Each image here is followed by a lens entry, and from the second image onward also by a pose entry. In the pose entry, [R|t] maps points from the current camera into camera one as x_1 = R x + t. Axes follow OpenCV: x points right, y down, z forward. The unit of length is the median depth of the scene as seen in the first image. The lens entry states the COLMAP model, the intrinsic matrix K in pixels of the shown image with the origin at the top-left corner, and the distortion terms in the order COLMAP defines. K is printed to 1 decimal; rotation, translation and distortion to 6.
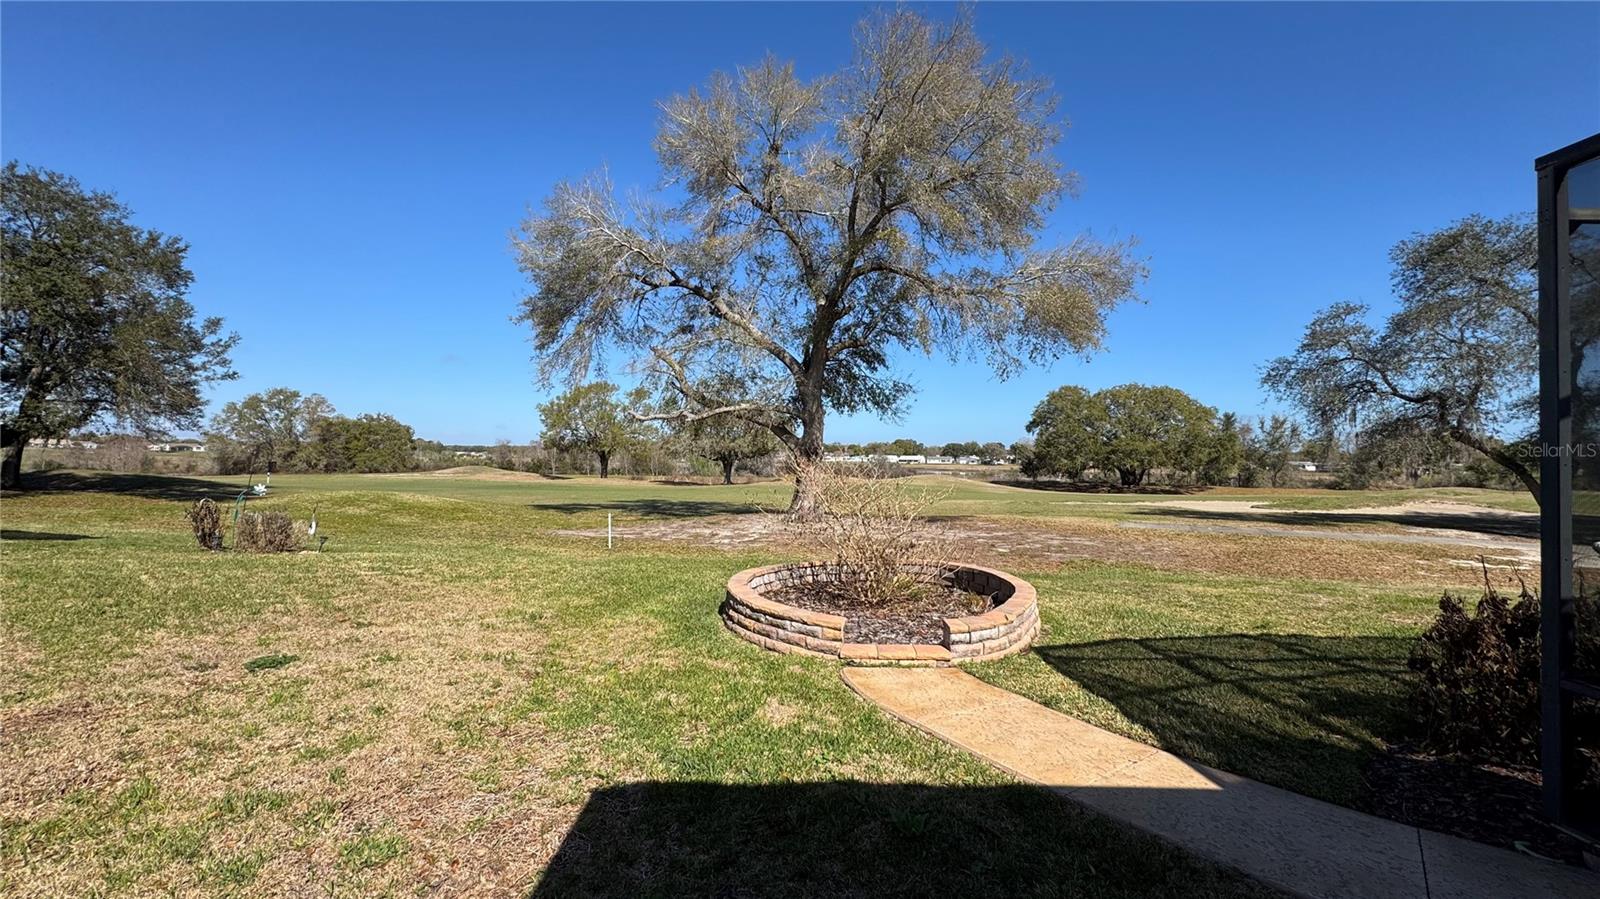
lens RADIAL K [[635.7, 0, 802.7], [0, 635.7, 446.0], [0, 0, 1]] dist [-0.002270, 0.000317]
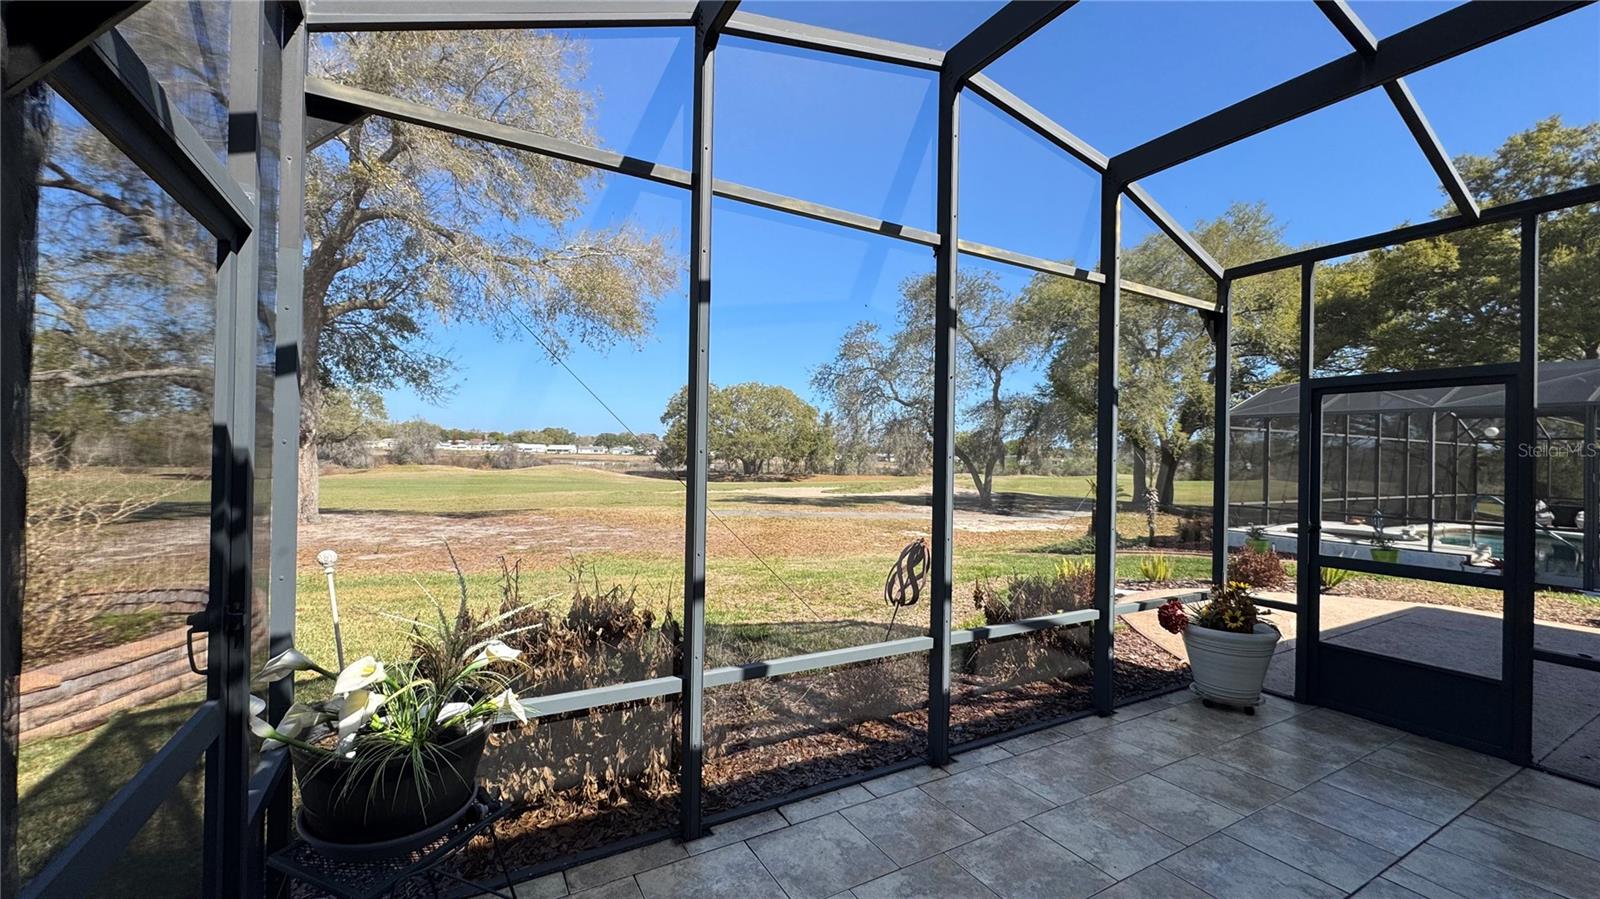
lens RADIAL K [[635.7, 0, 799.4], [0, 635.7, 451.8], [0, 0, 1]] dist [-0.002270, 0.000317]
pose [[0.867372, 0.008790, 0.497583, 0.041230], [-0.020765, 0.999612, 0.018538, 0.000685], [-0.497227, -0.026412, 0.867218, 0.002525]]
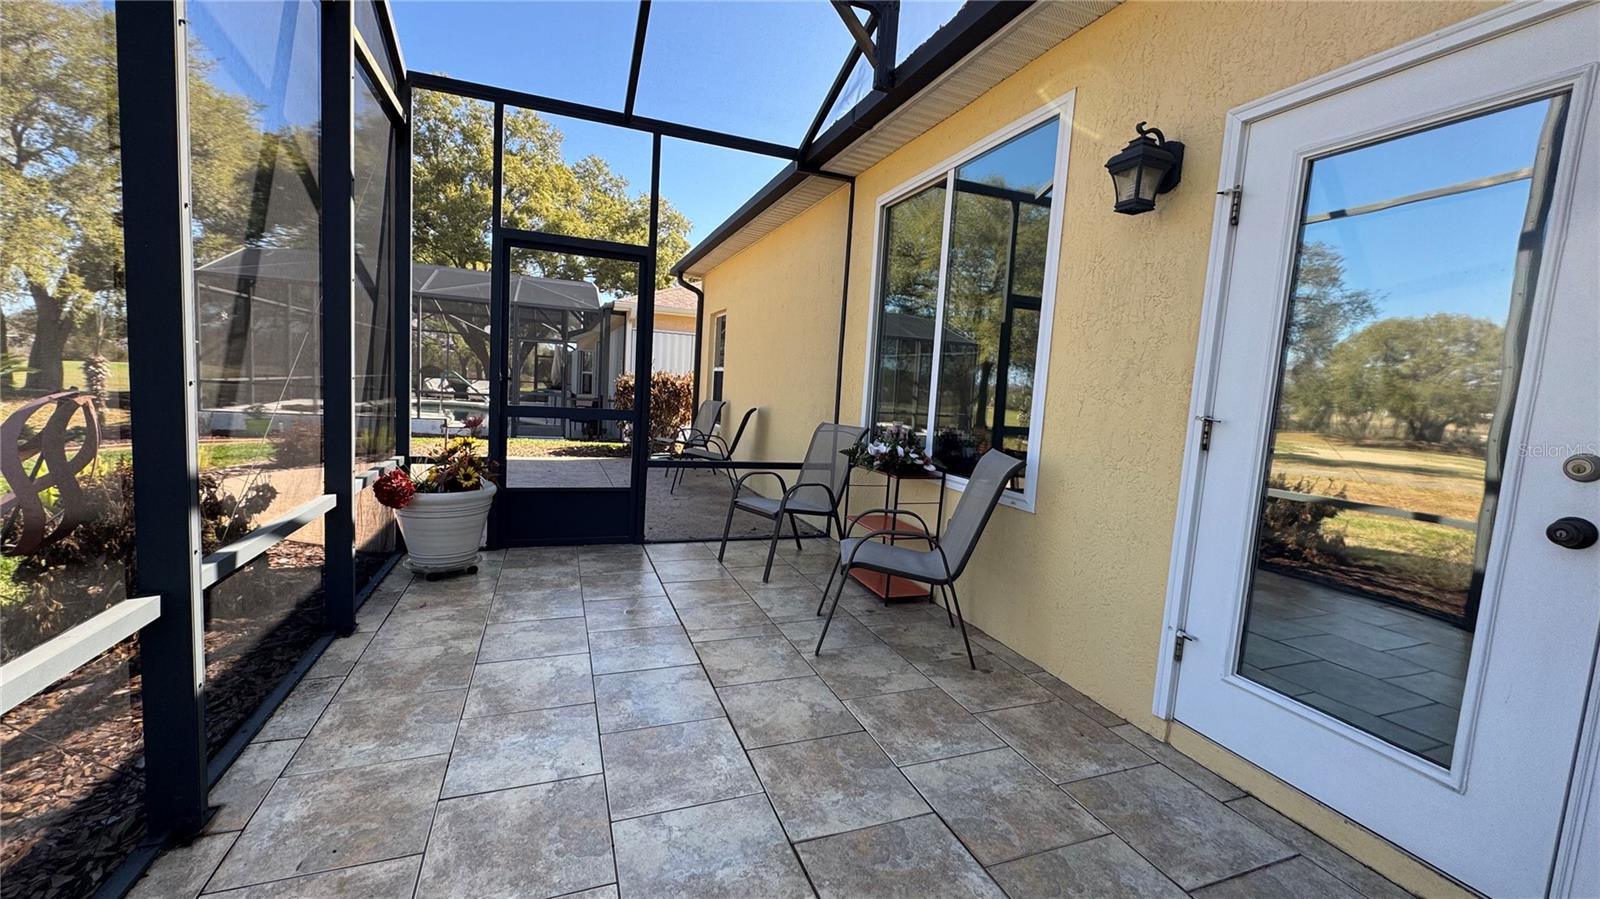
lens RADIAL K [[635.7, 0, 800.3], [0, 635.7, 451.7], [0, 0, 1]] dist [-0.002270, 0.000317]
pose [[-0.361257, -0.129123, 0.923483, 0.058169], [-0.085307, 0.990789, 0.105162, 0.021063], [-0.928556, -0.040789, -0.368945, 0.092329]]
